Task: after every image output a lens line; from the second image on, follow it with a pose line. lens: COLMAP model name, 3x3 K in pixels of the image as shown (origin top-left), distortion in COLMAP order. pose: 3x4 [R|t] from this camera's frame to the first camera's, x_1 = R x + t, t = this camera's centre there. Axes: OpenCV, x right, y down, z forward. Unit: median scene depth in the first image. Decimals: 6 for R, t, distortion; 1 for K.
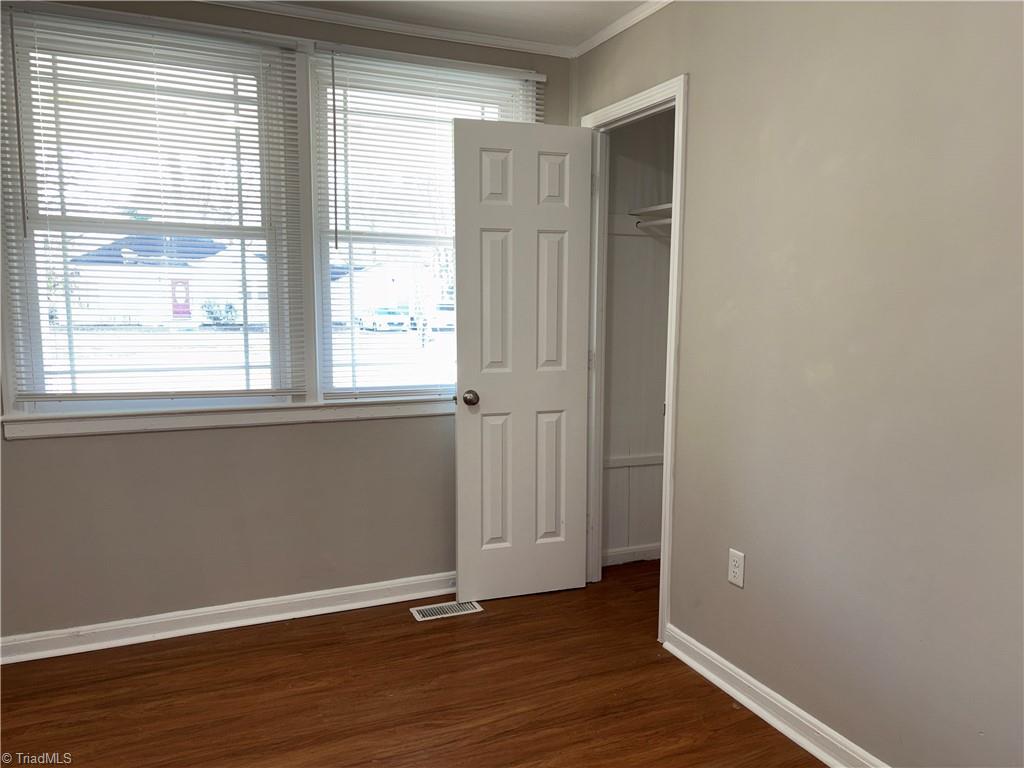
lens RADIAL K [[787.0, 0, 512.0], [0, 787.0, 384.0], [0, 0, 1]] dist [0.003759, 0.001648]
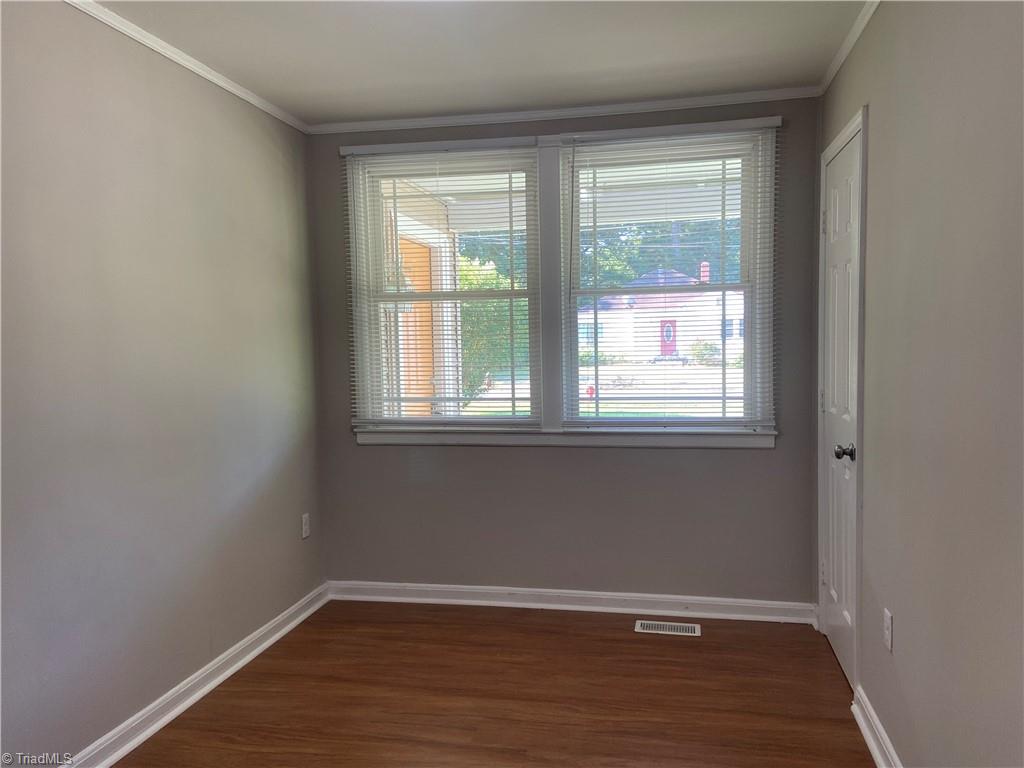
lens RADIAL K [[780.8, 0, 512.0], [0, 780.8, 384.0], [0, 0, 1]] dist [0.166884, -0.235717]
pose [[0.811570, 0.011067, -0.584150, 0.421256], [-0.034175, 0.999008, -0.028553, -0.011126], [0.583255, 0.043136, 0.811143, -0.030157]]
